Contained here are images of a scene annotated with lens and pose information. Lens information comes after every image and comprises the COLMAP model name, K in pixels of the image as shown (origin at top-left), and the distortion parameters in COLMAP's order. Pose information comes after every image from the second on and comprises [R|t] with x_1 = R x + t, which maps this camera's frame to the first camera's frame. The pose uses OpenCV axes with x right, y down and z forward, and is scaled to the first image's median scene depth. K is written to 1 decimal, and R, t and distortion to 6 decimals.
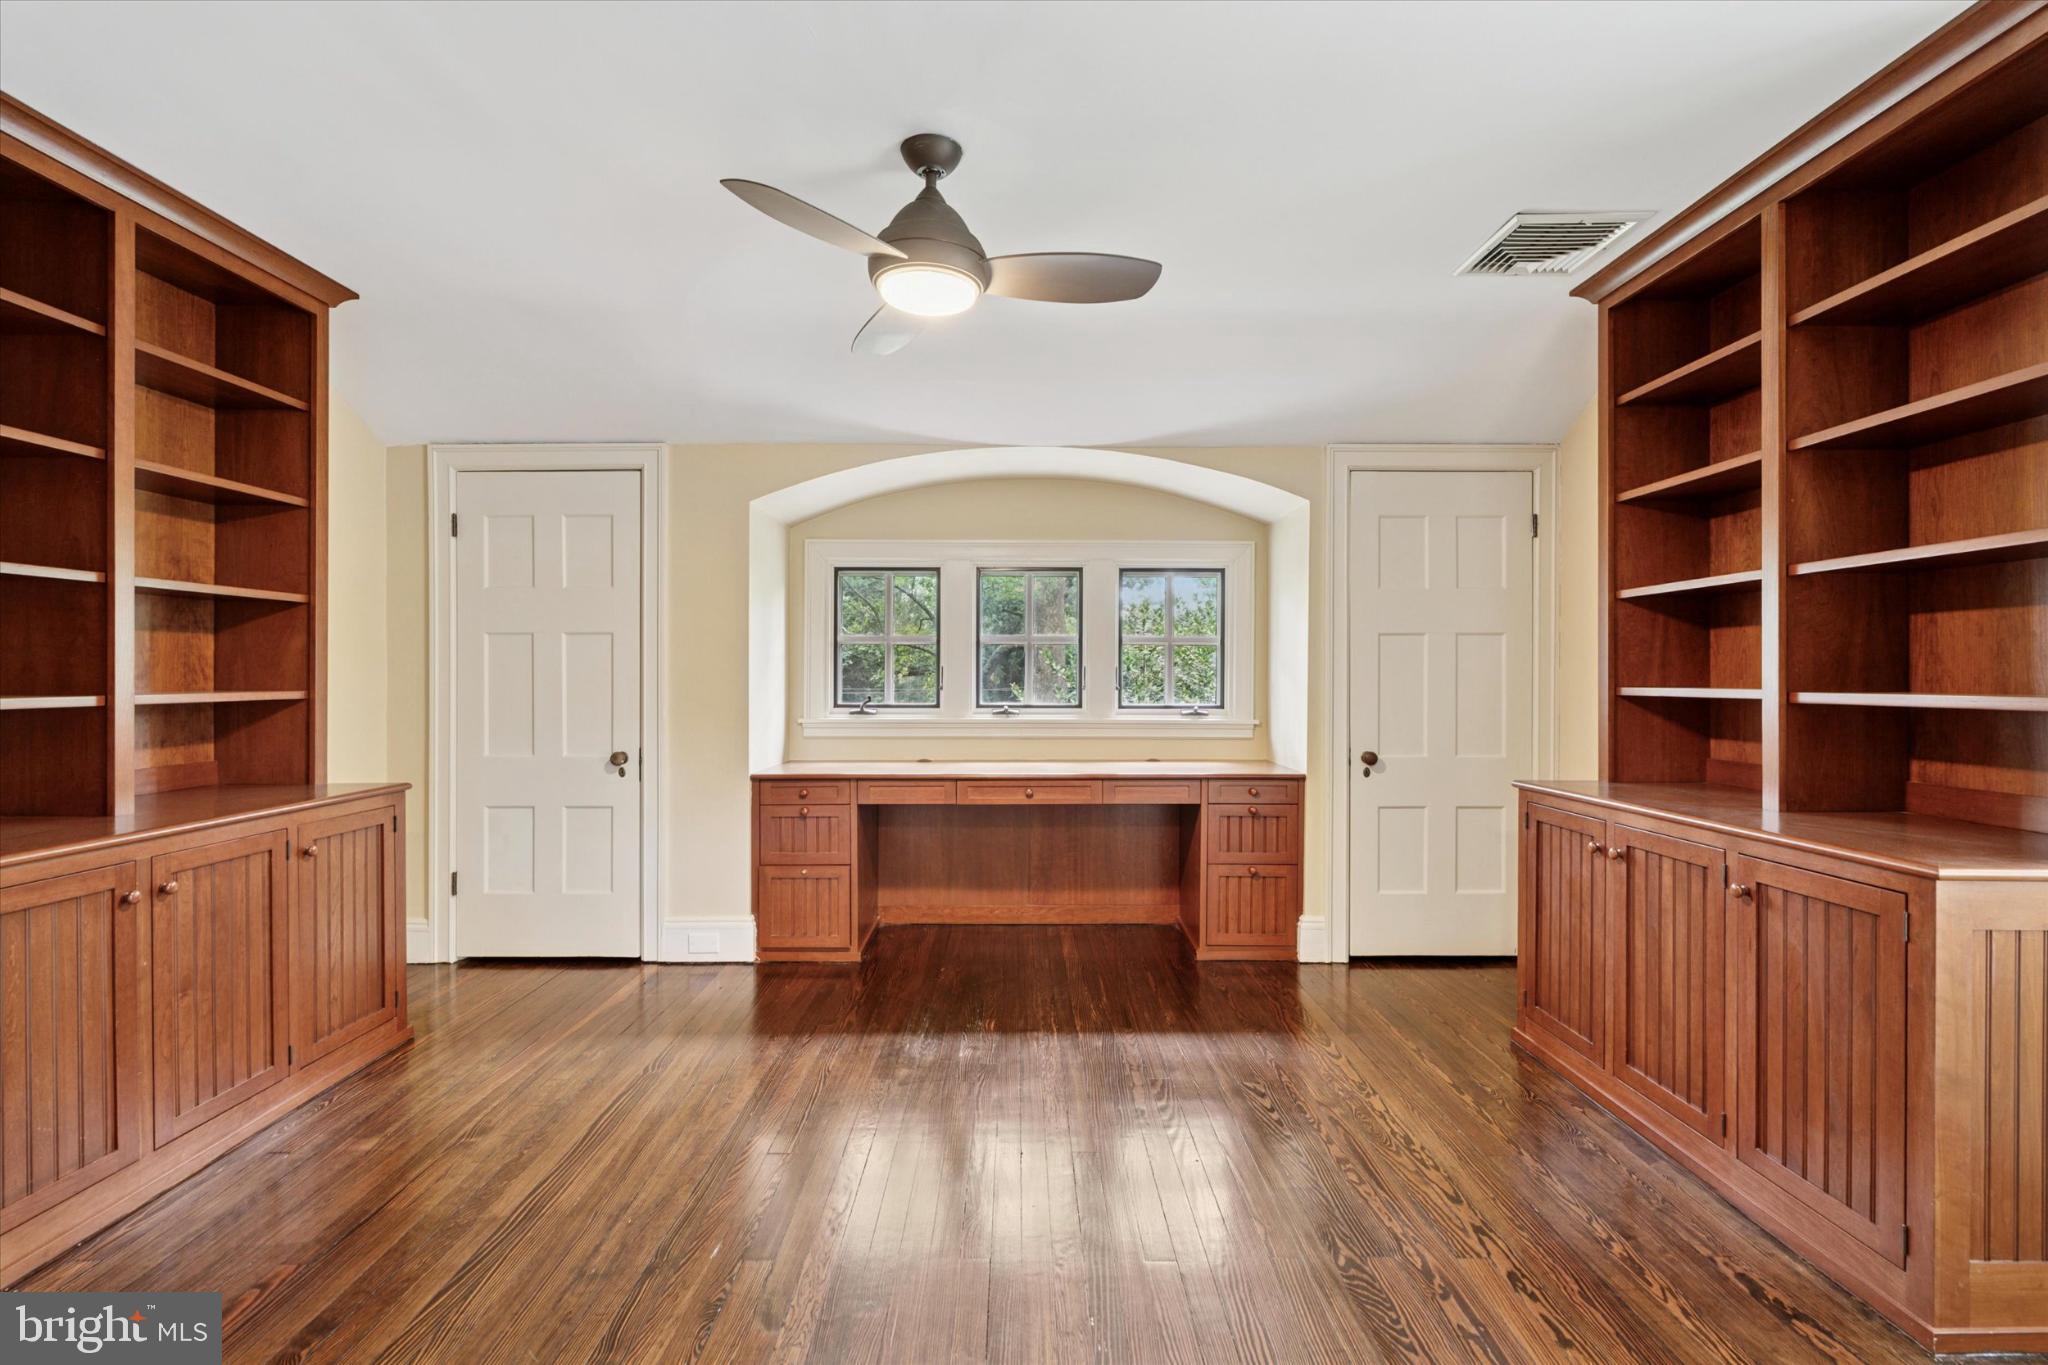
lens RADIAL K [[929.9, 0, 1032.1], [0, 929.9, 684.4], [0, 0, 1]] dist [-0.013209, -0.000320]
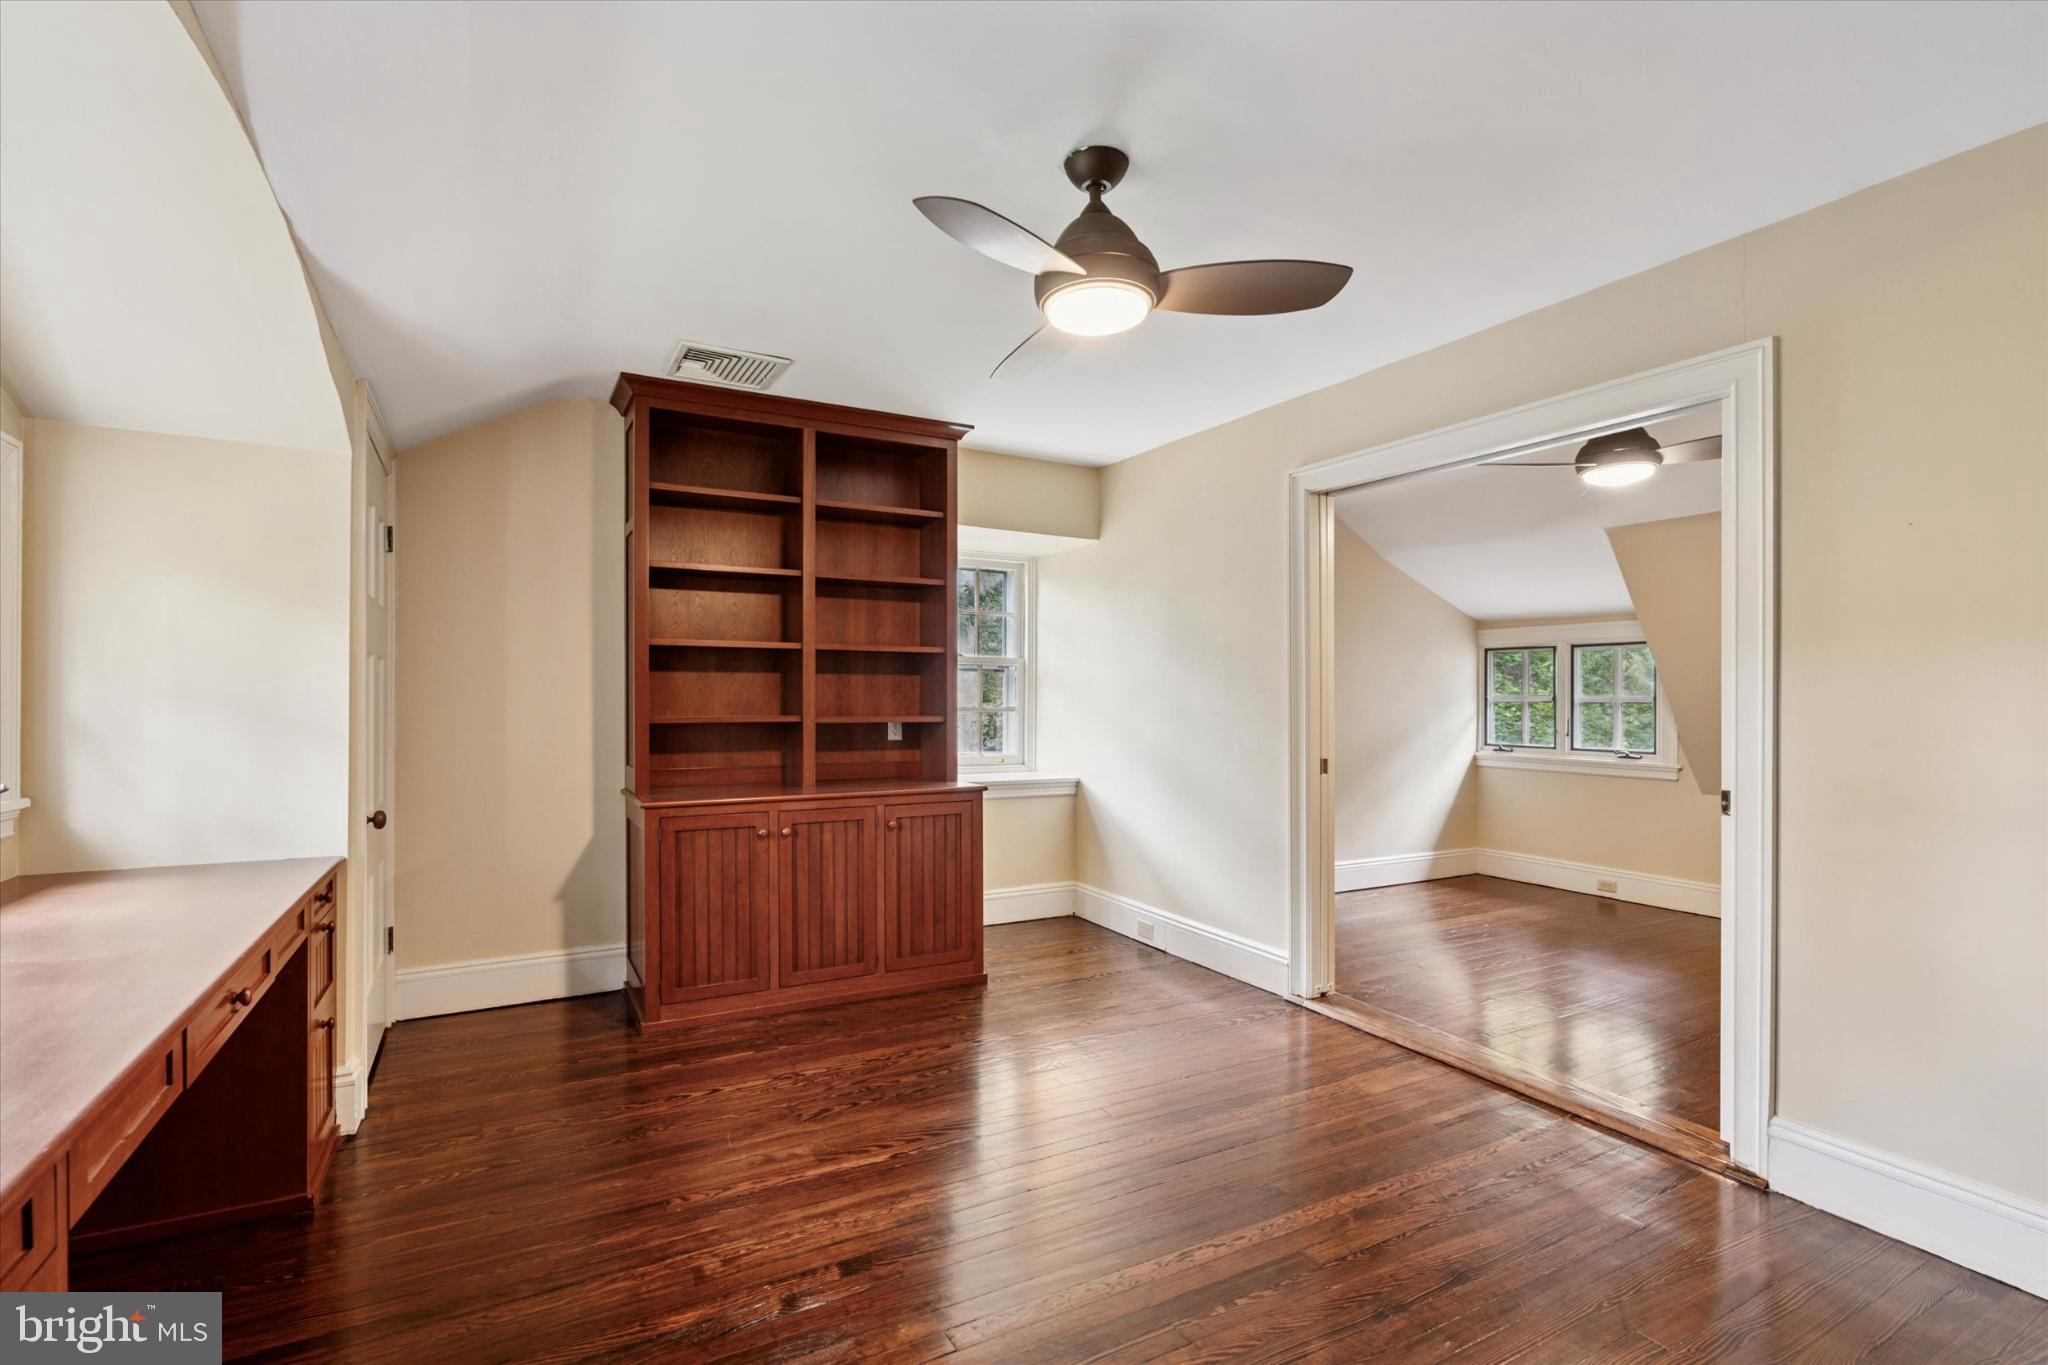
lens RADIAL K [[929.9, 0, 1023.5], [0, 929.9, 694.2], [0, 0, 1]] dist [-0.013209, -0.000320]
pose [[-0.483696, -0.000609, 0.875236, -0.901539], [-0.004597, 0.999988, -0.001845, -0.034258], [-0.875224, -0.004915, -0.483693, 1.516725]]
